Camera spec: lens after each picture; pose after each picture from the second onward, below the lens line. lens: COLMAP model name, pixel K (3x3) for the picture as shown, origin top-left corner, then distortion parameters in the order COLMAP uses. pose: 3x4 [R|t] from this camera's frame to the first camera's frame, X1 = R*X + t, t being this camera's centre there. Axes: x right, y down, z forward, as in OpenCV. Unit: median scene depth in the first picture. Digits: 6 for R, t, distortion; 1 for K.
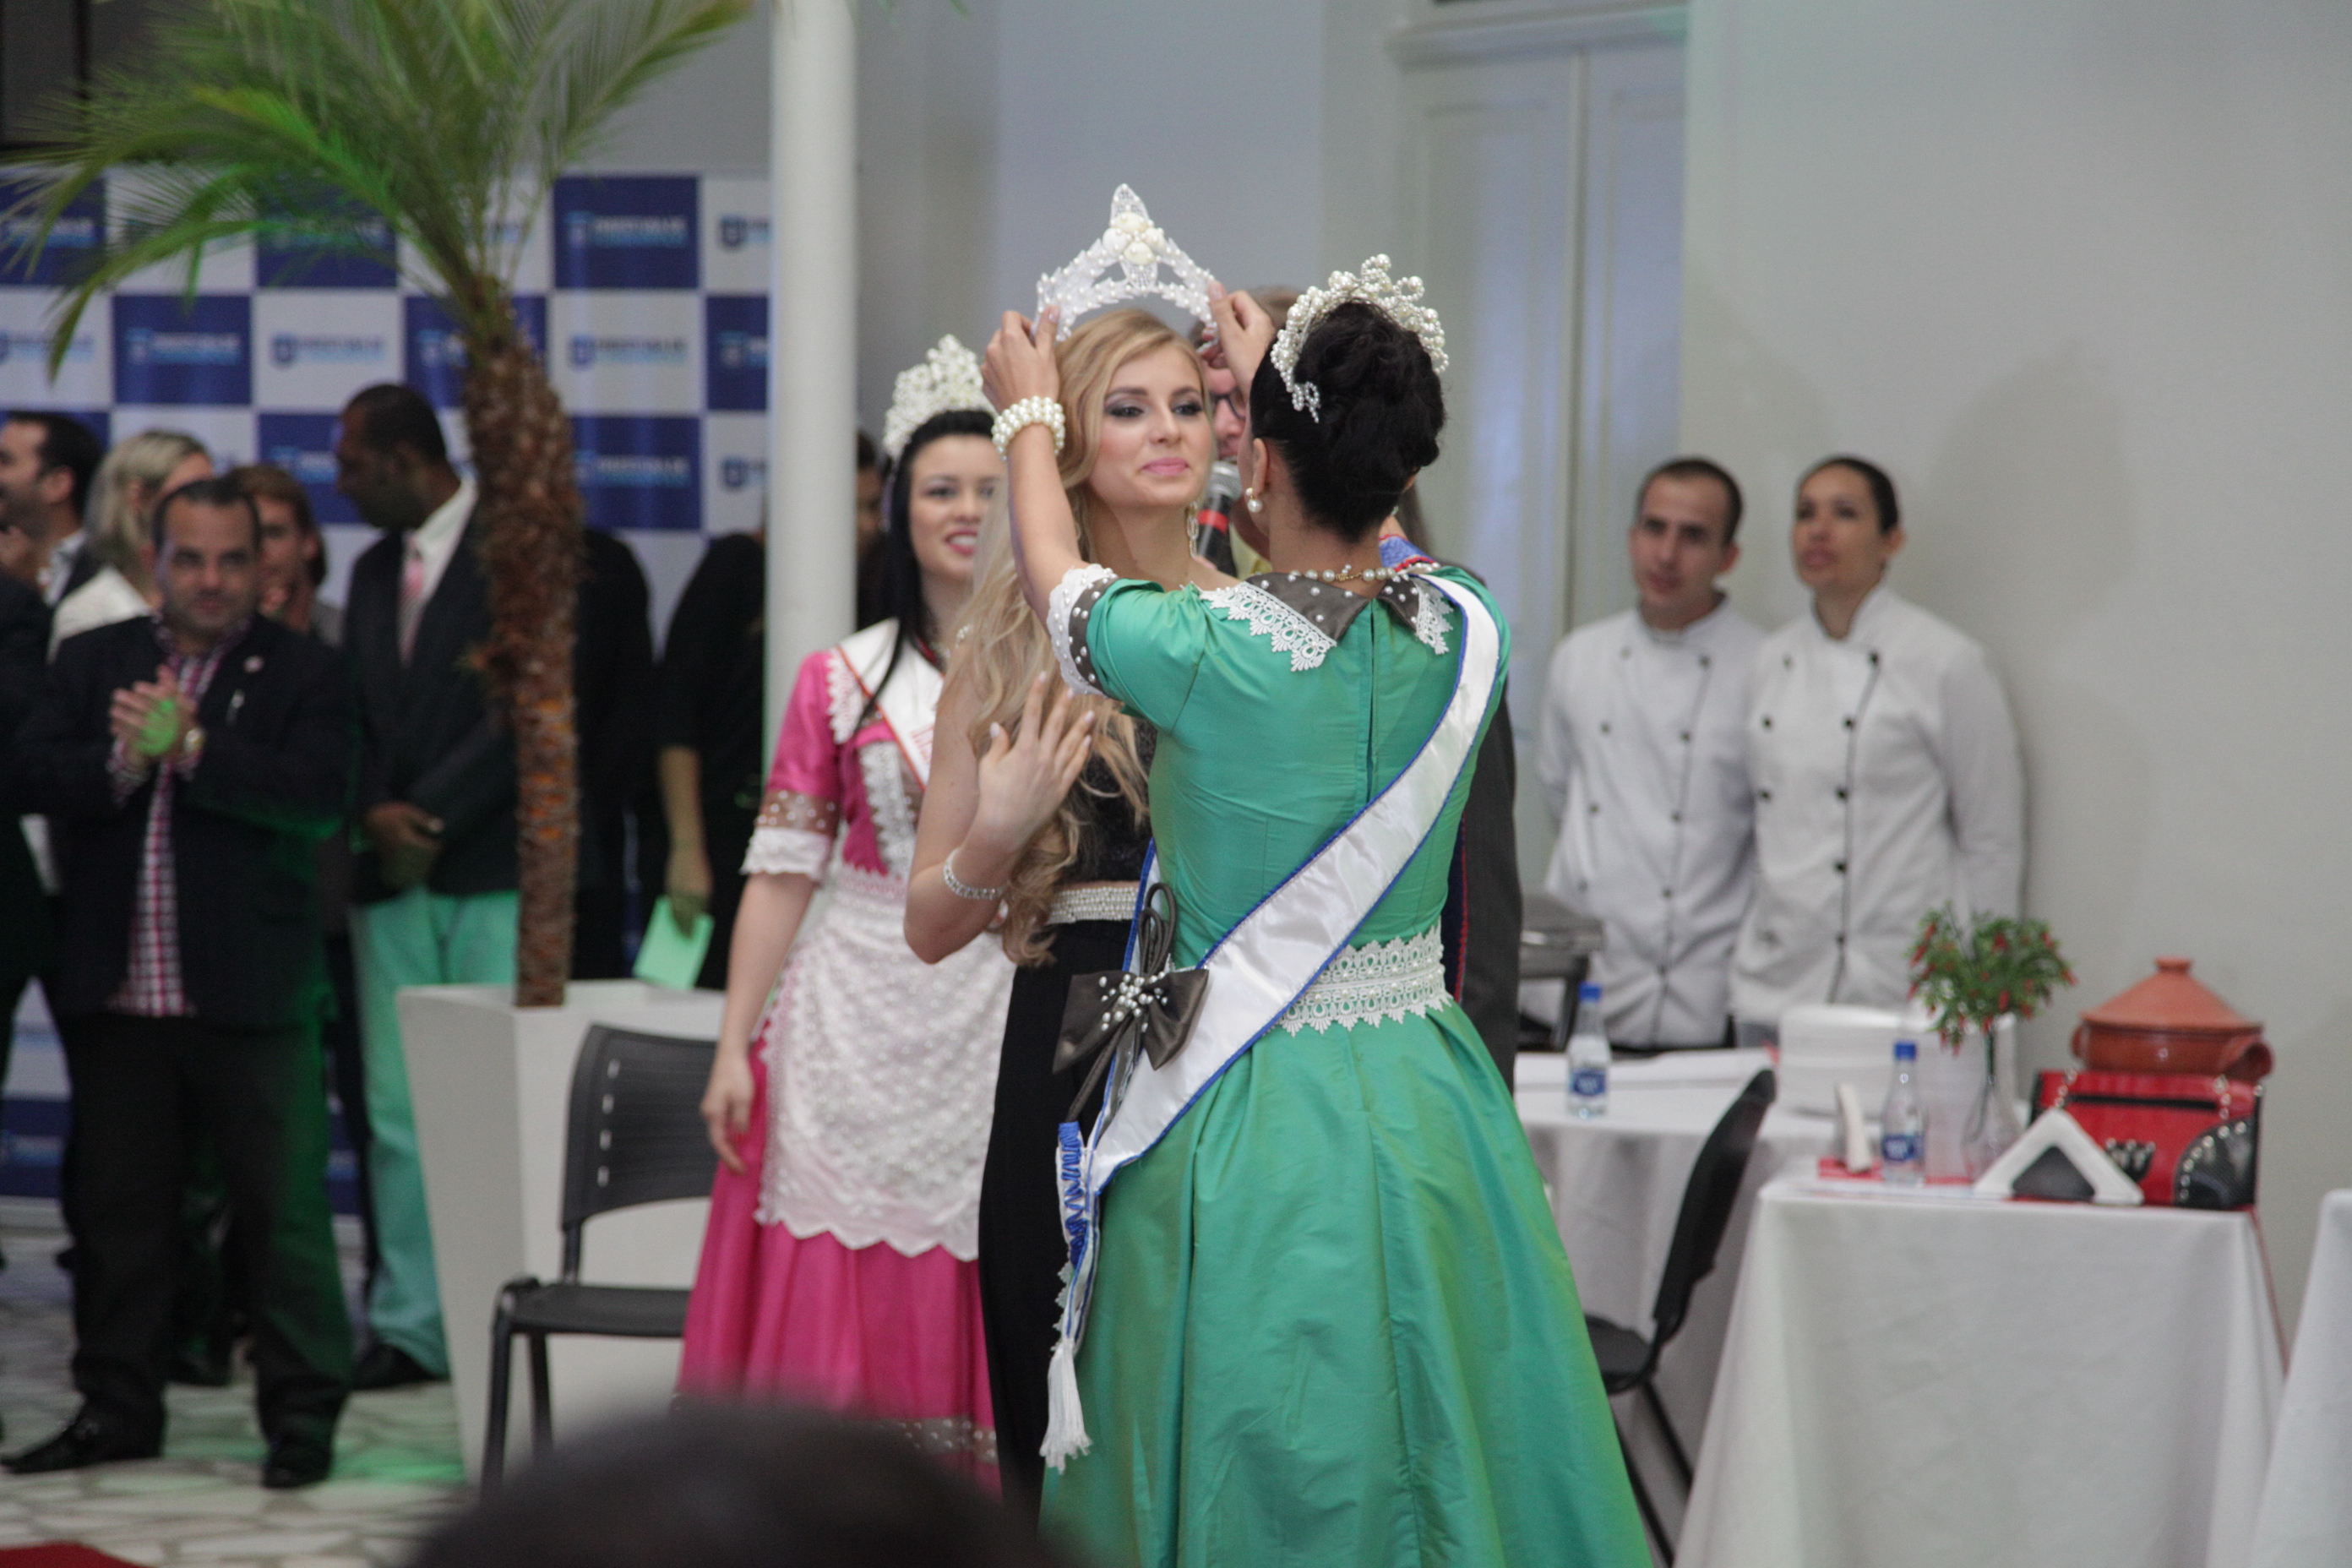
lens RADIAL K [[7067.5, 0, 1176.0], [0, 7067.5, 784.0], [0, 0, 1]] dist [0.710329, 0.182038]
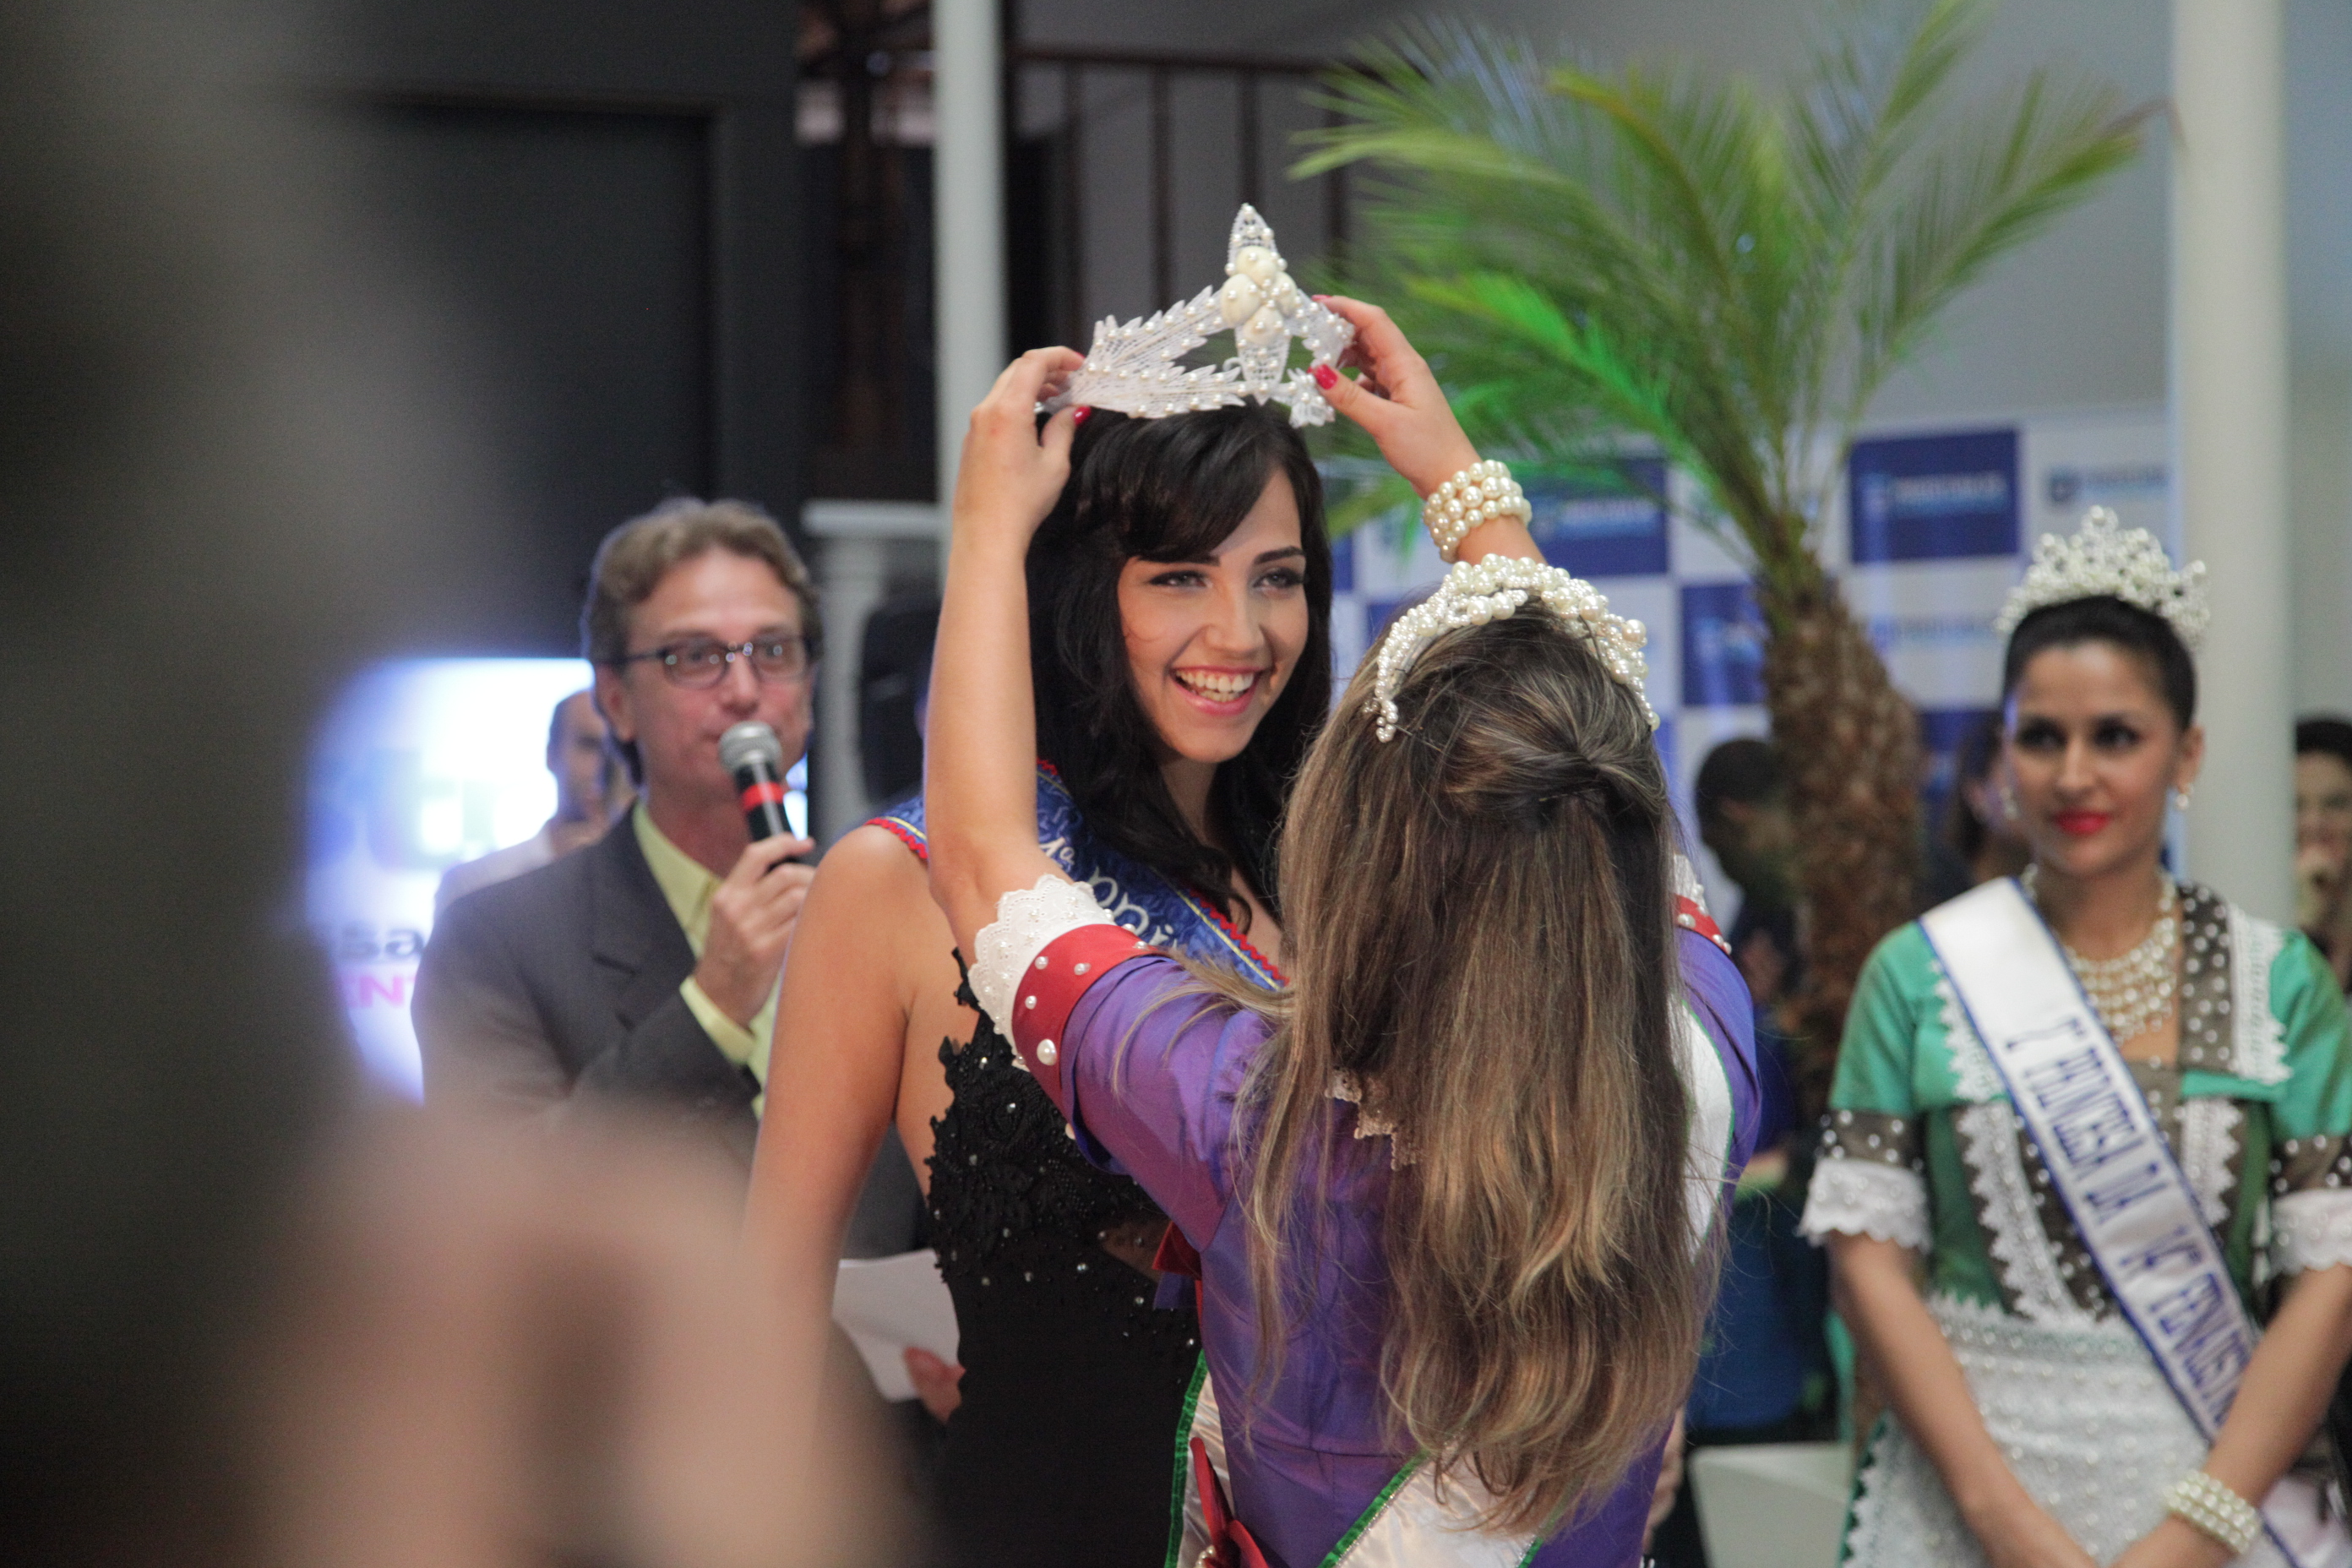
lens RADIAL K [[5680.2, 0, 1176.0], [0, 5680.2, 784.0], [0, 0, 1]] dist [0.464287, -0.212084]
pose [[0.980720, -0.026792, -0.193574, -0.043591], [0.018088, 0.998750, -0.046592, -0.015219], [0.194580, 0.042193, 0.979979, 0.391570]]
